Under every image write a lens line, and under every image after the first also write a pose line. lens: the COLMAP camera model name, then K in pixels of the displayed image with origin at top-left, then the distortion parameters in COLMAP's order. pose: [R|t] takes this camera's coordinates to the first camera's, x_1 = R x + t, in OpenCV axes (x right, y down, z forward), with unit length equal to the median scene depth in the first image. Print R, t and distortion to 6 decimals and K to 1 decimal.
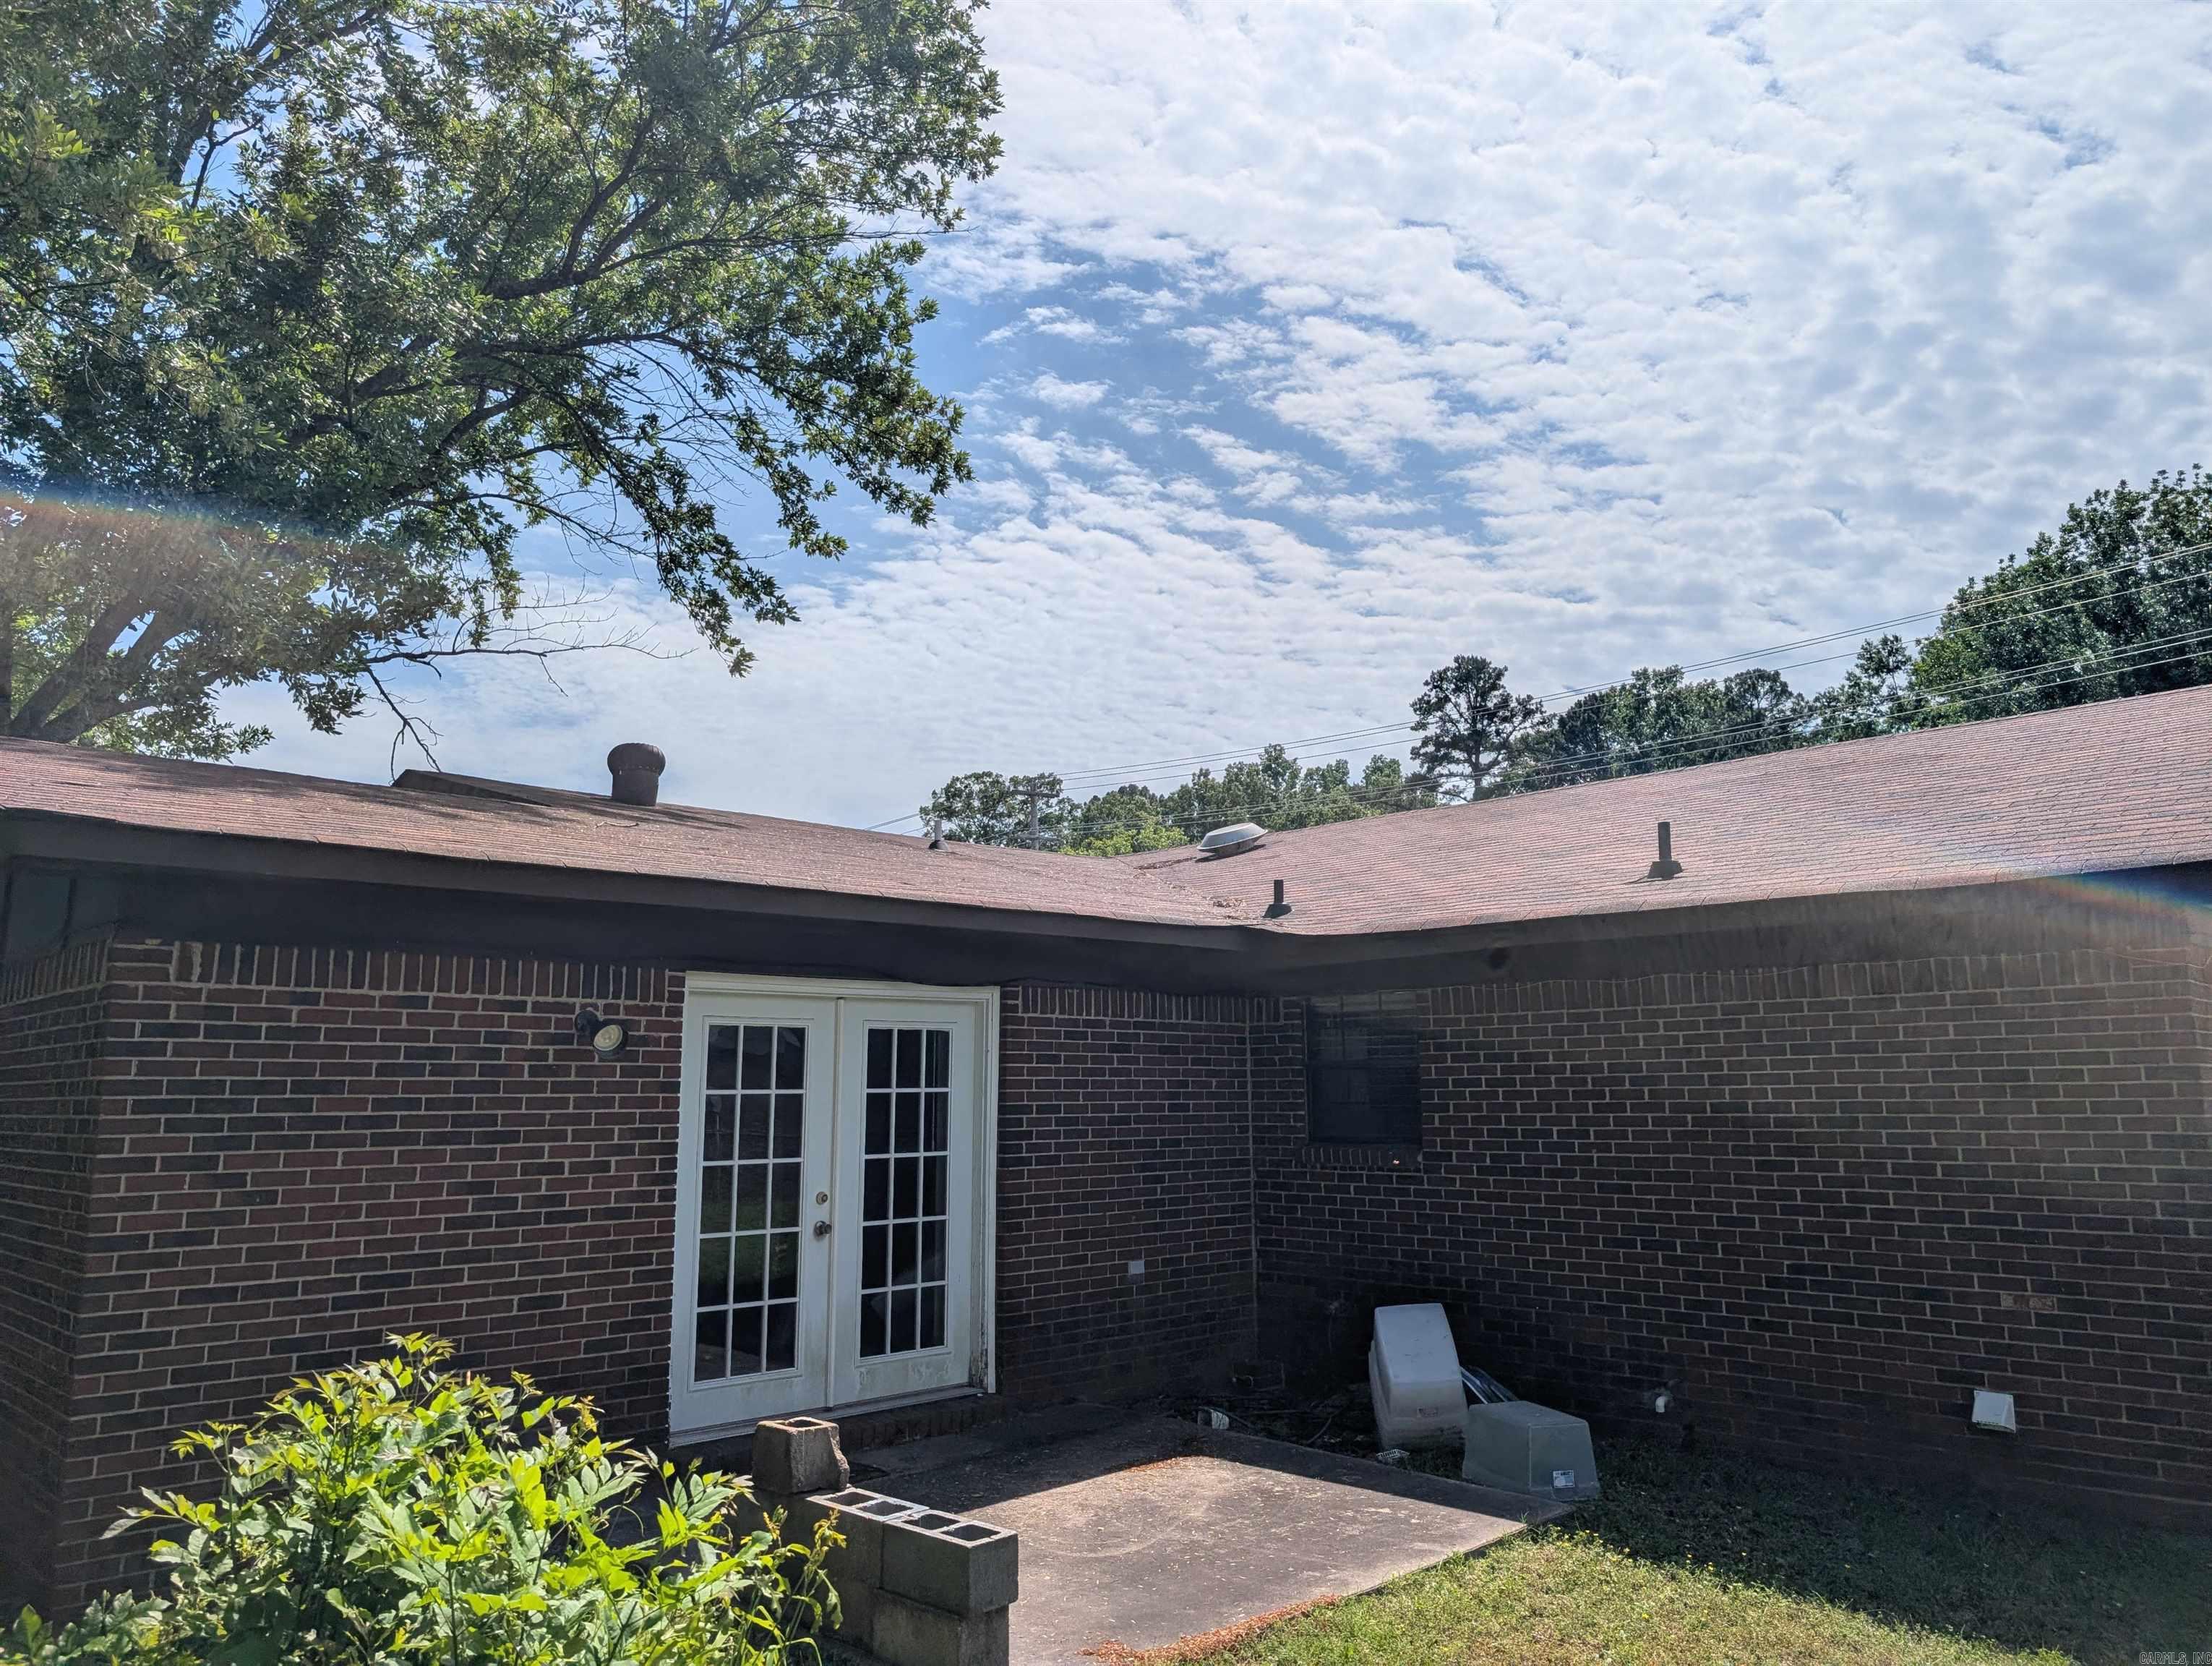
lens RADIAL K [[1571.8, 0, 1103.4], [0, 1571.8, 819.3], [0, 0, 1]] dist [0.009416, -0.014100]
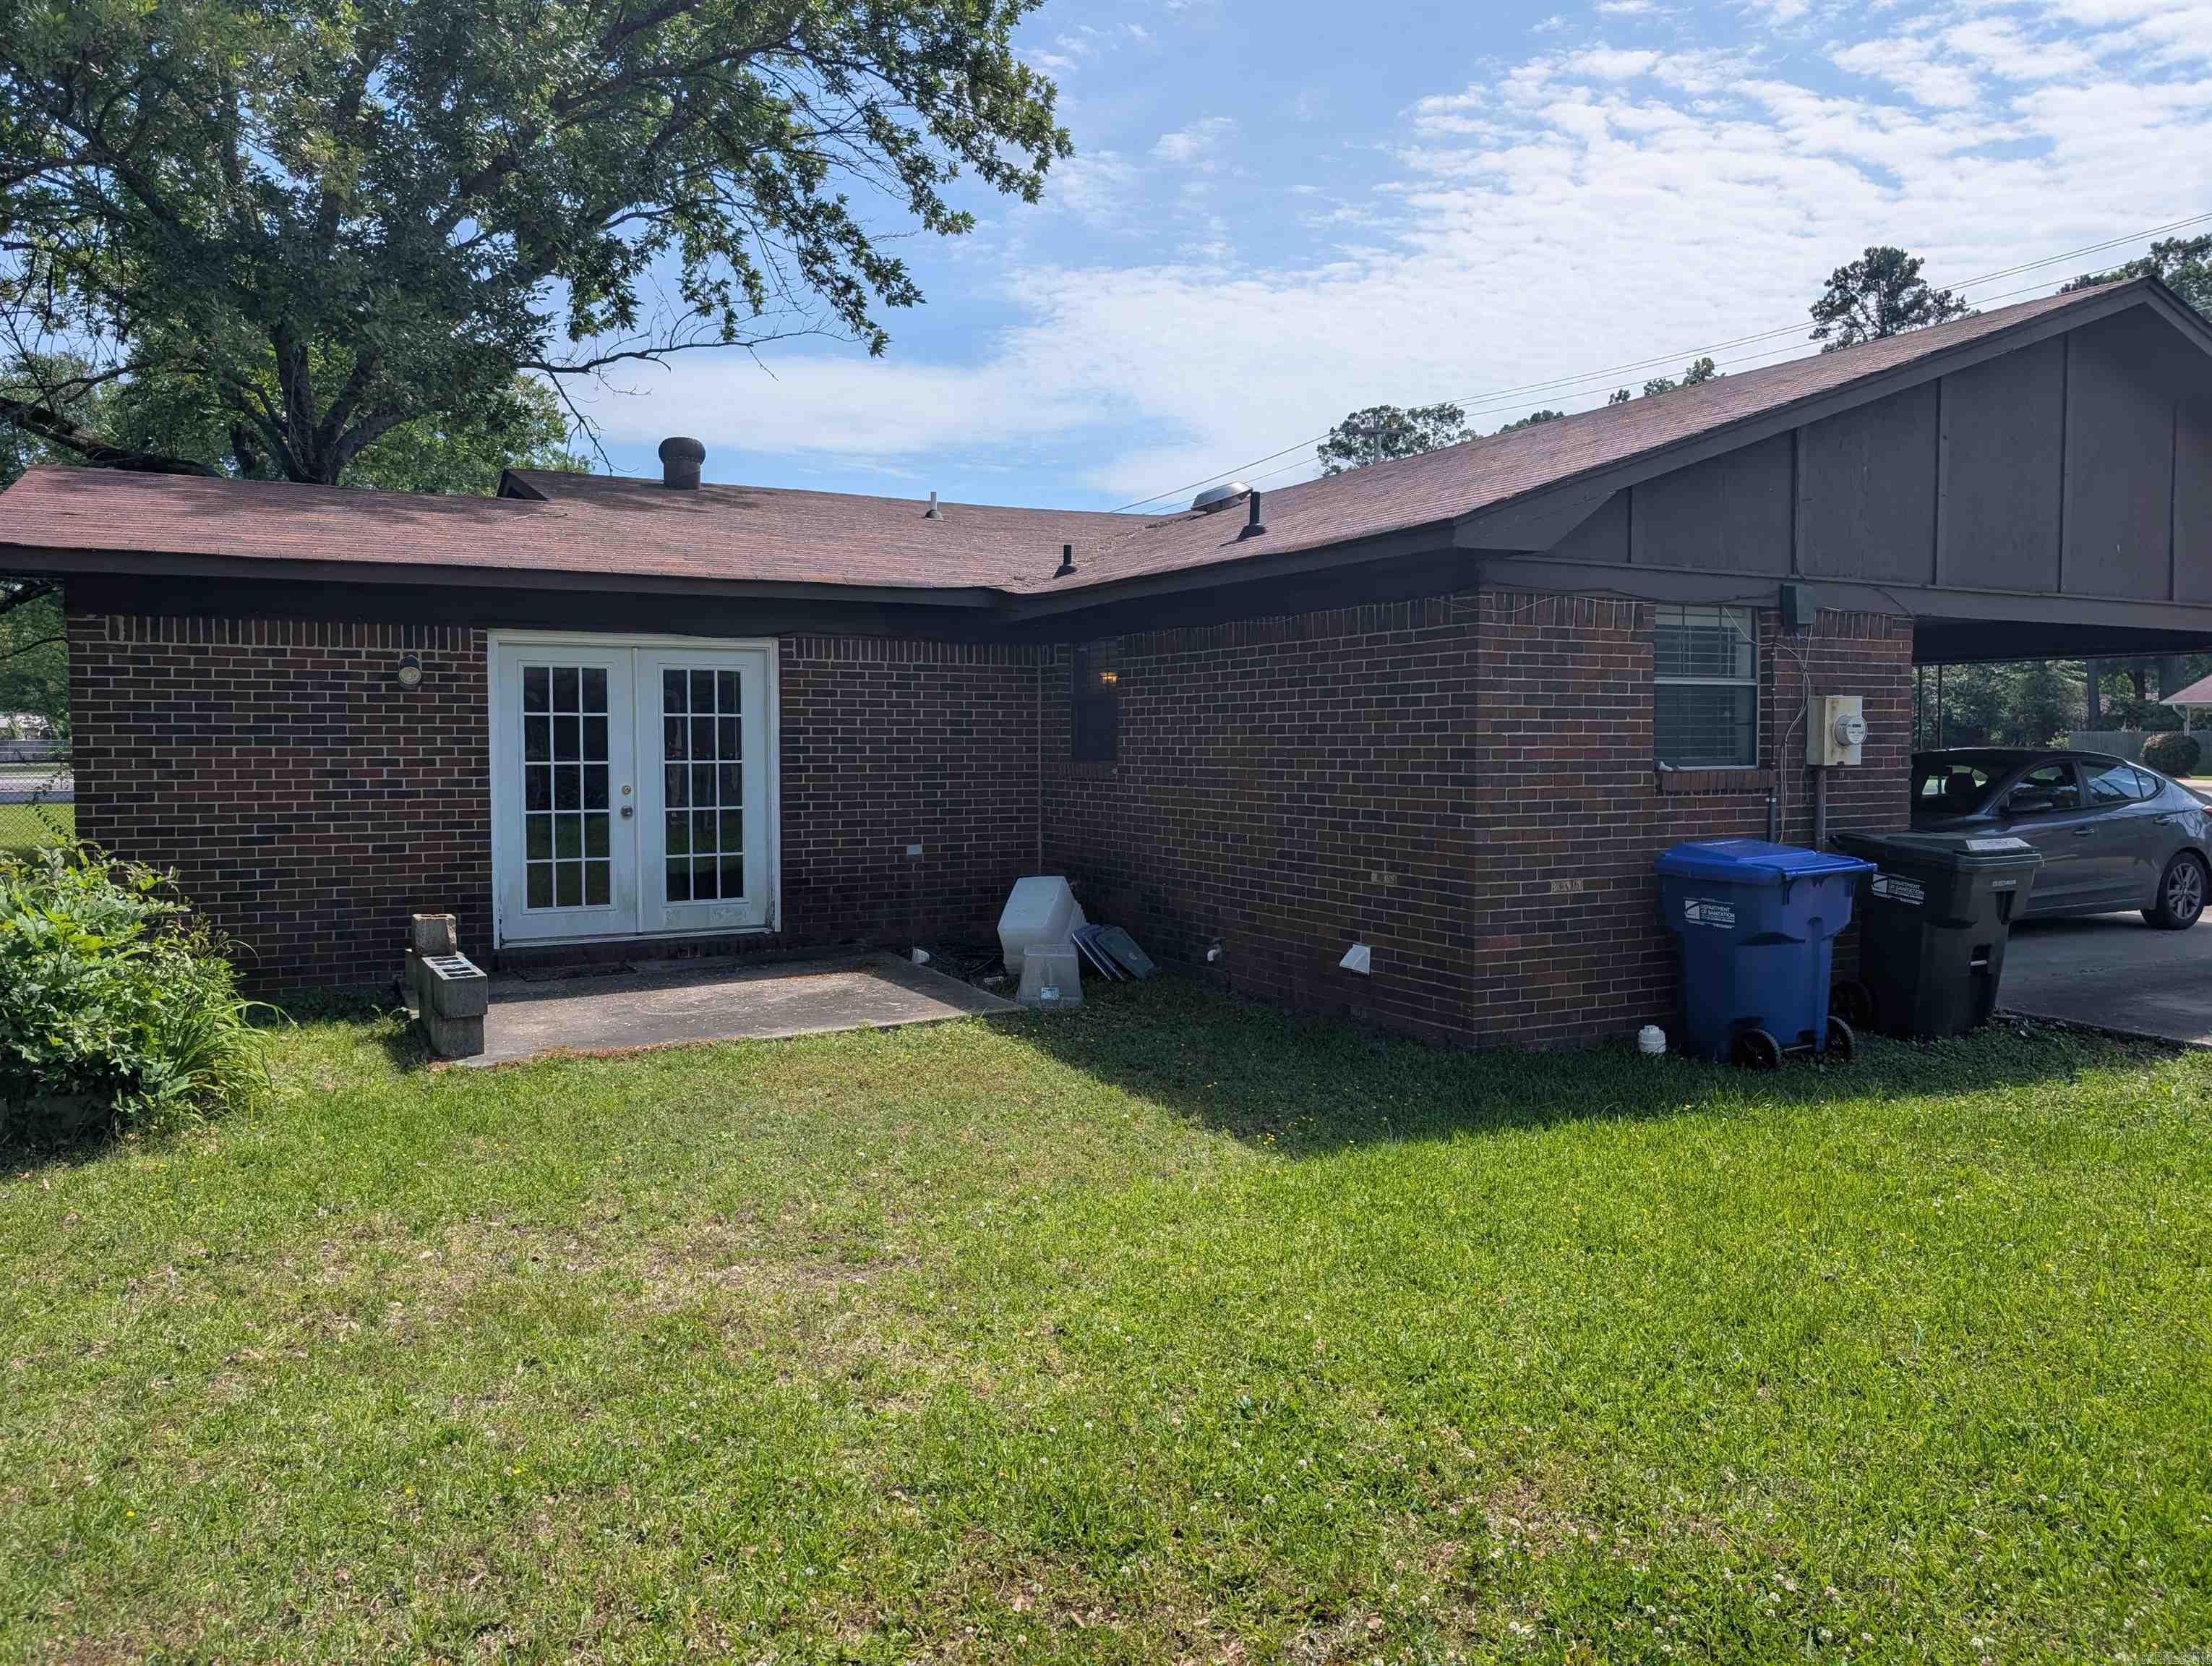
lens RADIAL K [[1700.9, 0, 1271.7], [0, 1700.9, 753.7], [0, 0, 1]] dist [0.118656, -0.147913]
pose [[0.964564, 0.010825, -0.263628, 0.486764], [0.037068, 0.983689, 0.176018, -0.024904], [0.261233, -0.179552, 0.948429, -0.187732]]
